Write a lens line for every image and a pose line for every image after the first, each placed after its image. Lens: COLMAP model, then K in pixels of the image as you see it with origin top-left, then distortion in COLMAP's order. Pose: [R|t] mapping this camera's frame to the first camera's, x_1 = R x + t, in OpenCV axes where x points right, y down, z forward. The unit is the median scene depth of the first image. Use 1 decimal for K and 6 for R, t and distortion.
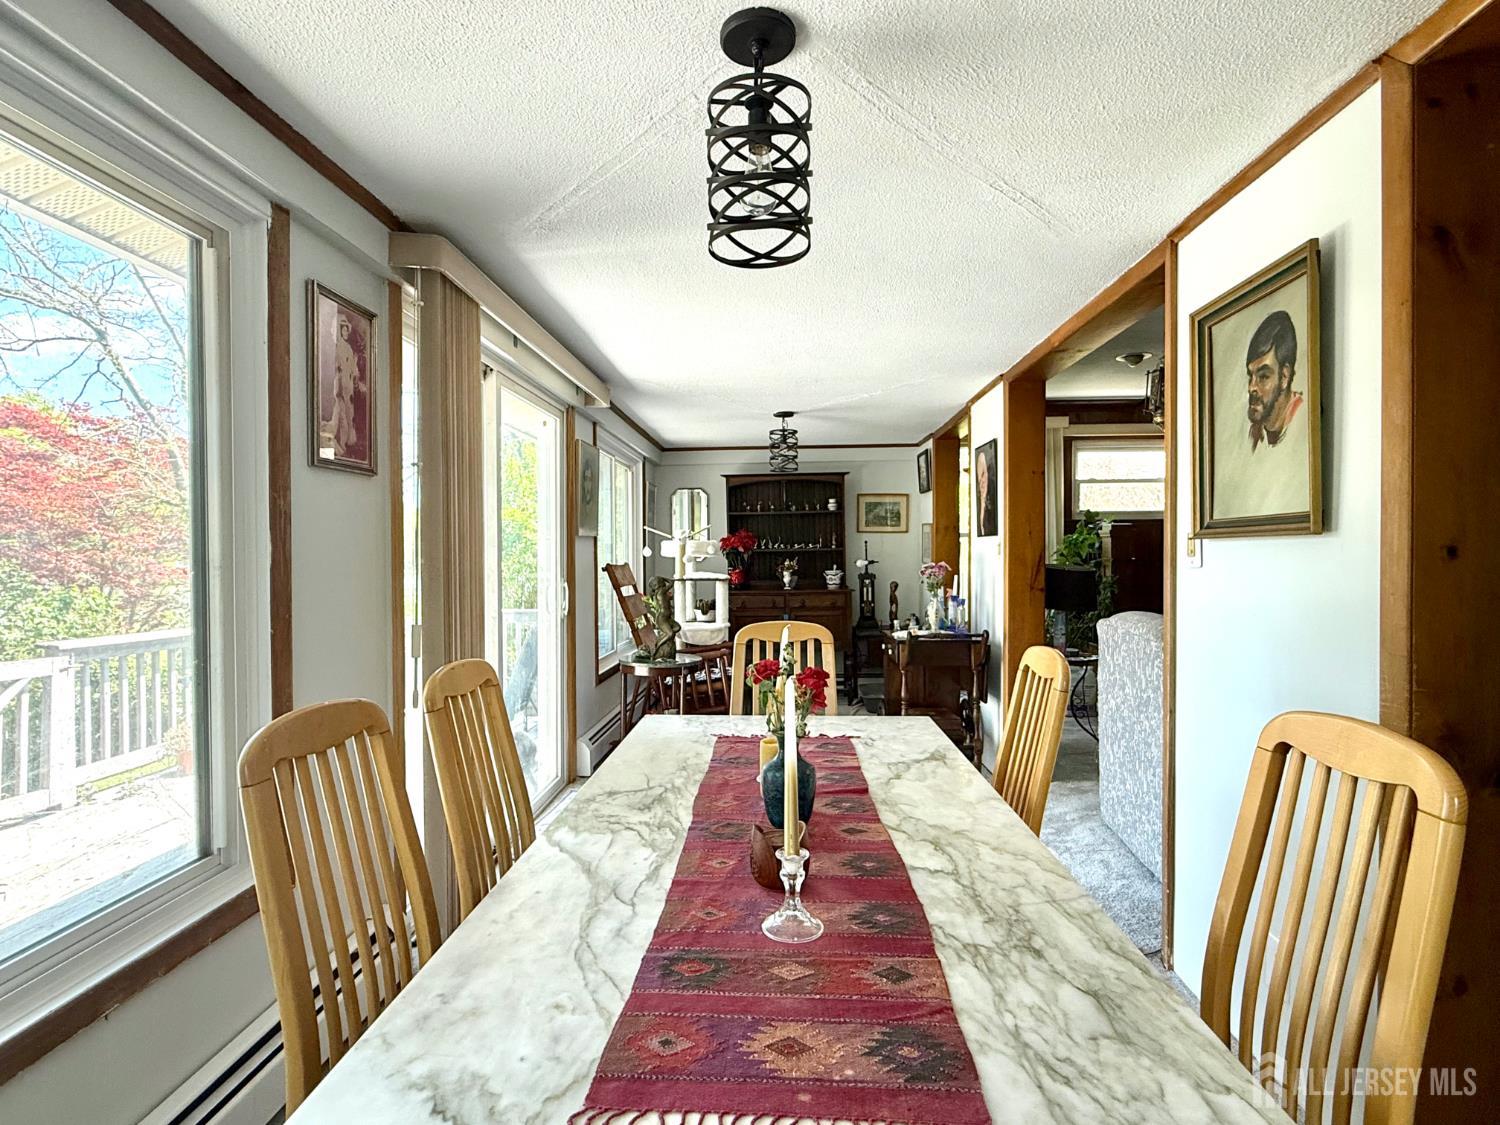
lens RADIAL K [[790.3, 0, 750.0], [0, 790.3, 562.5], [0, 0, 1]] dist [0.017721, -0.000060]
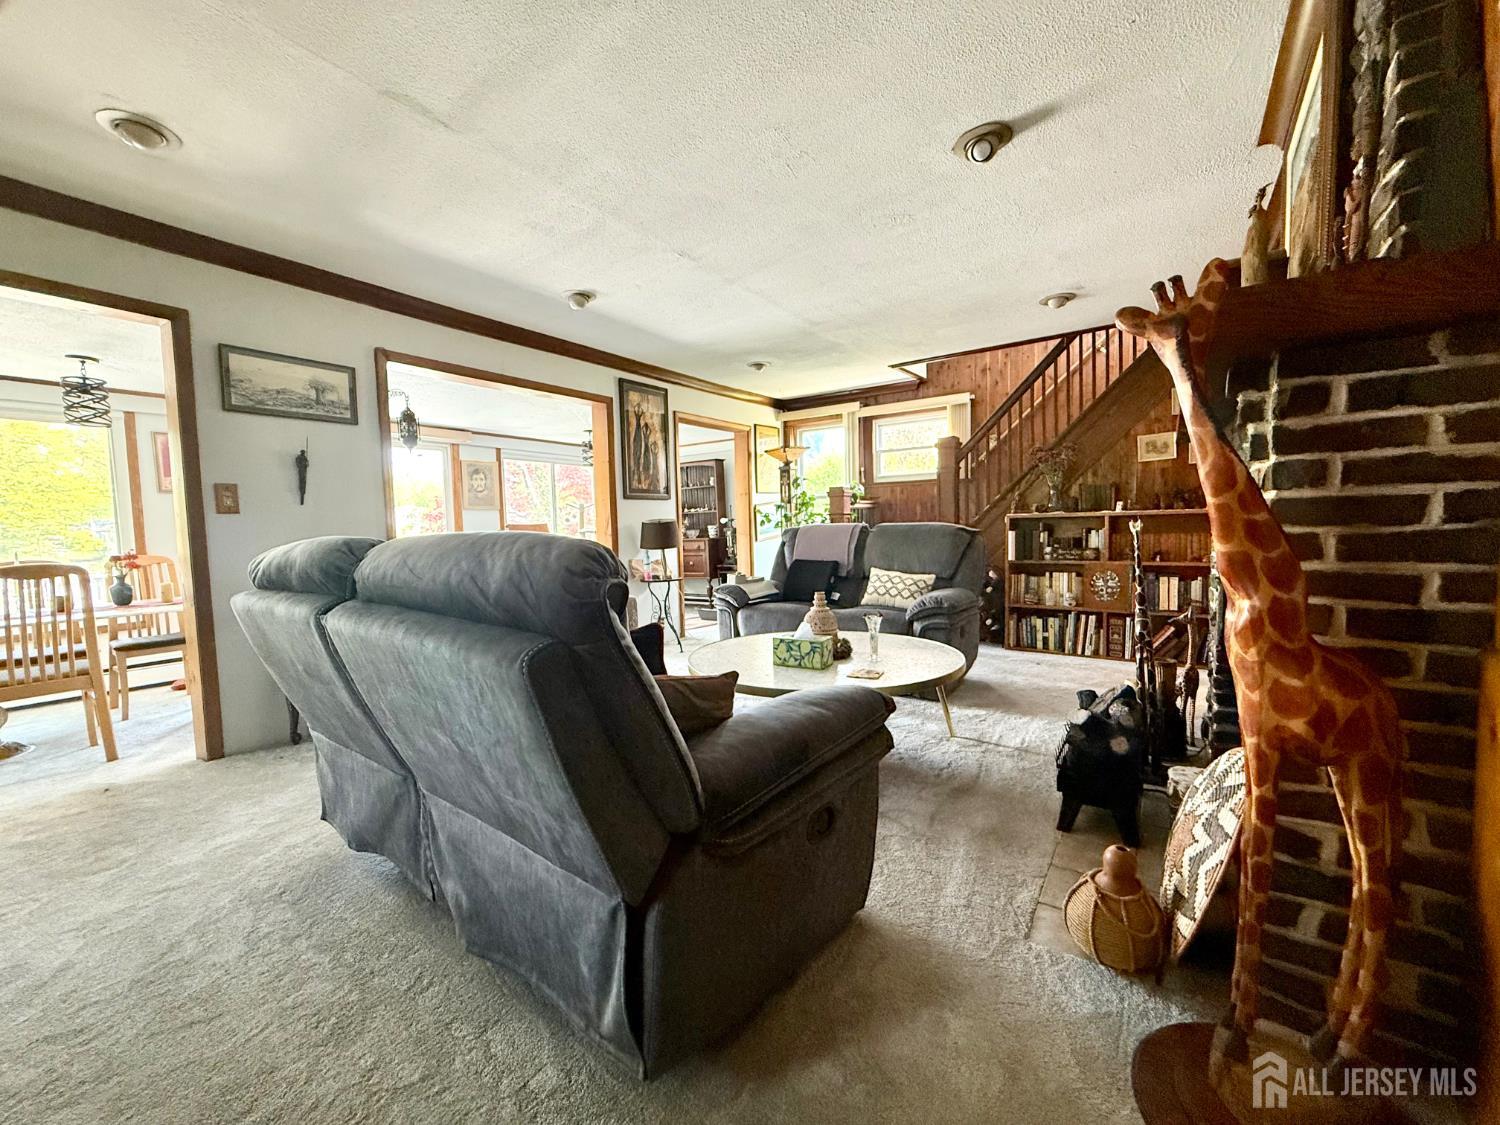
lens RADIAL K [[602.6, 0, 750.0], [0, 602.6, 562.5], [0, 0, 1]] dist [-0.001328, 0.000298]
pose [[0.831244, 0.019432, -0.555567, 0.836993], [0.014523, 0.998289, 0.056647, 0.016485], [0.555717, -0.055156, 0.829540, 0.096282]]
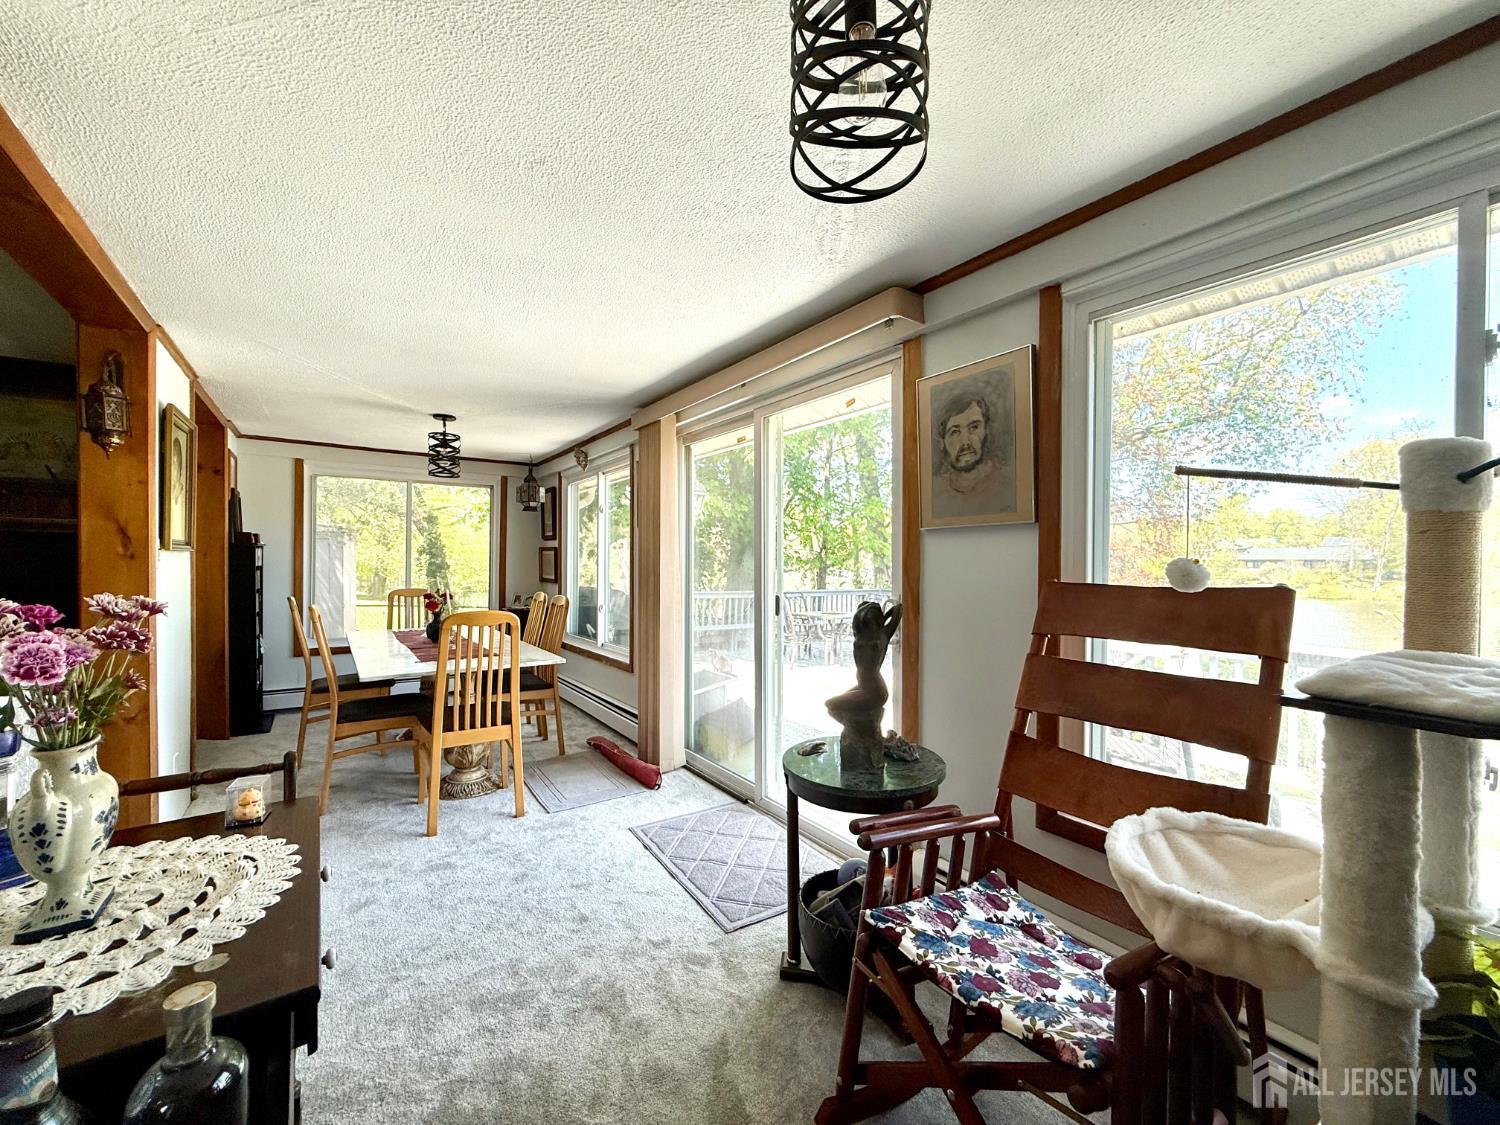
lens RADIAL K [[602.6, 0, 750.0], [0, 602.6, 562.5], [0, 0, 1]] dist [-0.001328, 0.000298]
pose [[-0.790932, 0.003076, -0.611896, 0.137989], [-0.003546, 0.999948, 0.009610, -0.008124], [0.611894, 0.009771, -0.790880, 0.891523]]
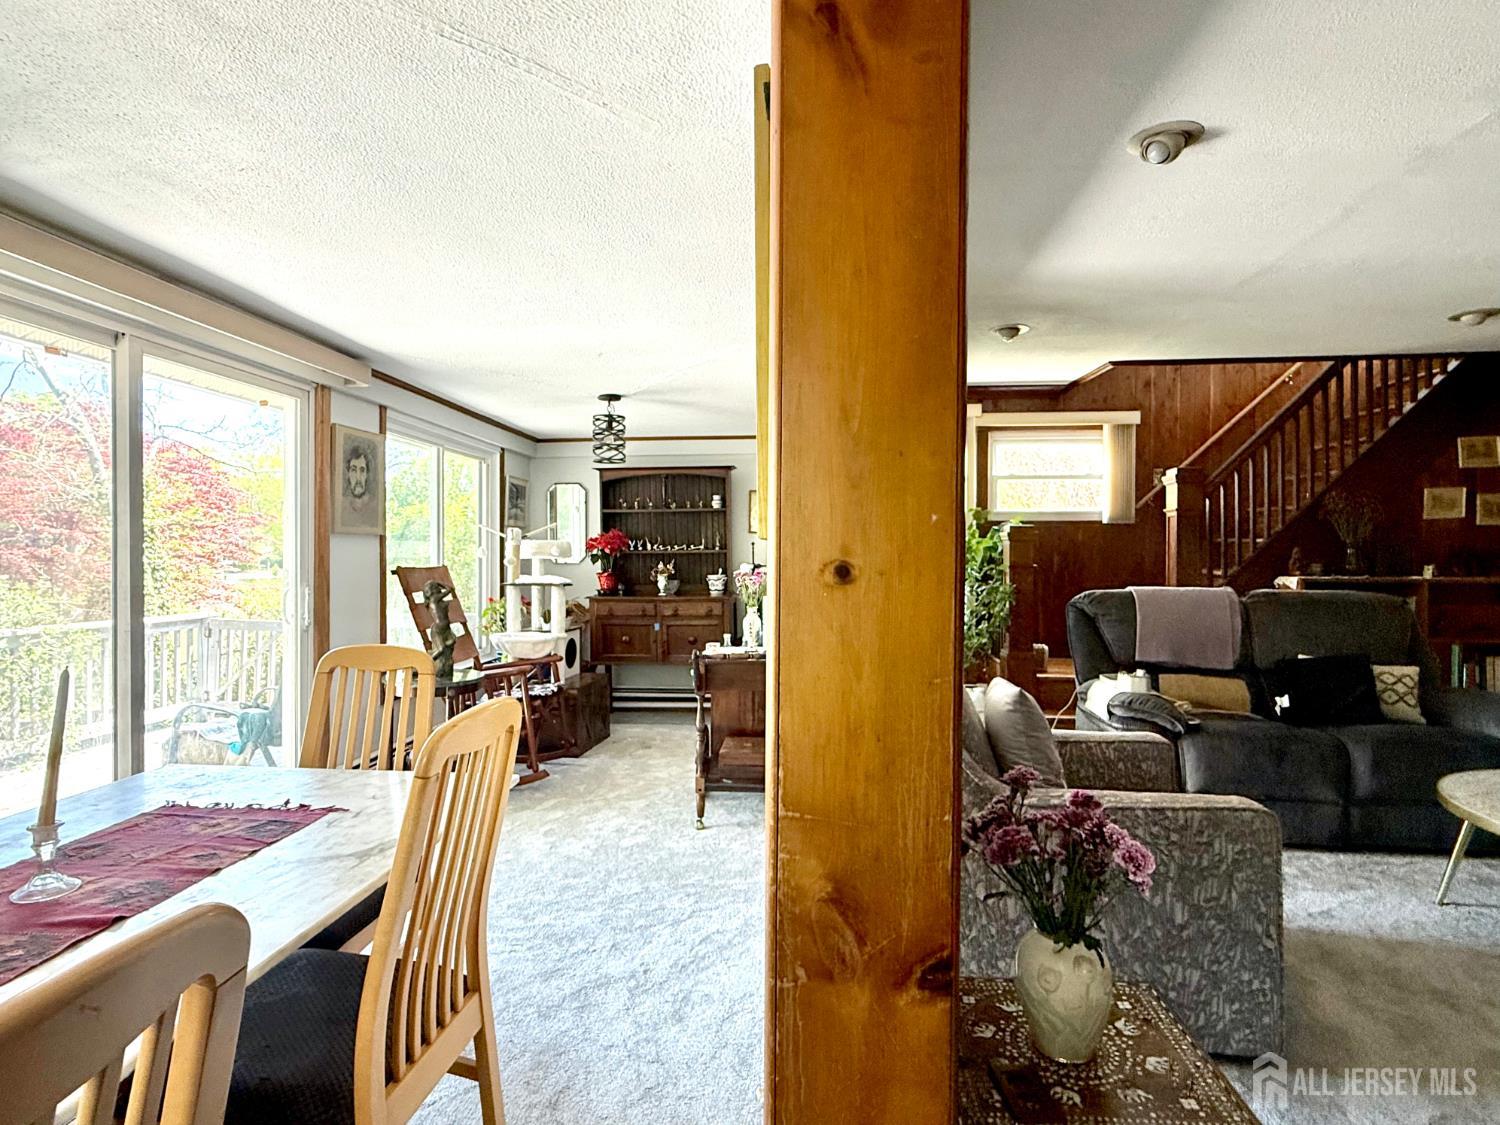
lens RADIAL K [[790.3, 0, 750.0], [0, 790.3, 562.5], [0, 0, 1]] dist [0.017721, -0.000060]
pose [[0.997974, 0.009431, -0.062915, 0.207163], [-0.009457, 0.999955, -0.000115, -0.004580], [0.062911, 0.000710, 0.998019, 0.106972]]
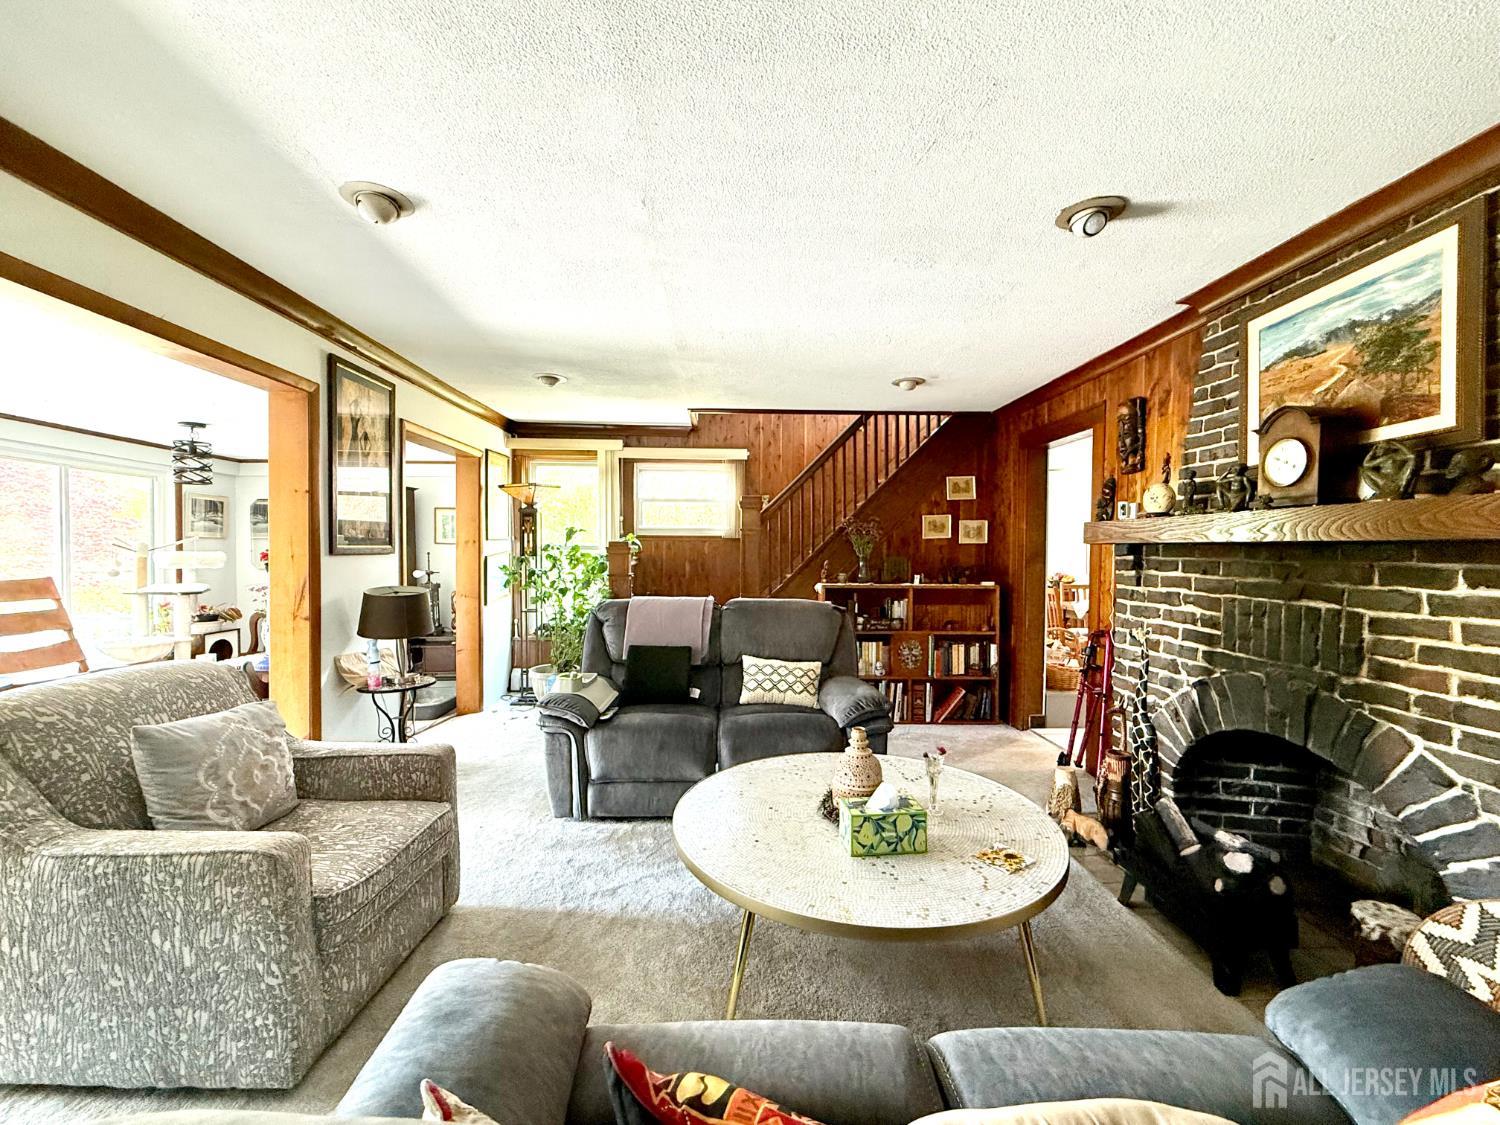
lens RADIAL K [[602.6, 0, 750.0], [0, 602.6, 562.5], [0, 0, 1]] dist [-0.001328, 0.000298]
pose [[0.997549, 0.011034, 0.069095, 0.545626], [-0.011654, 0.999895, 0.008573, -0.027462], [-0.068993, -0.009357, 0.997573, 0.176893]]
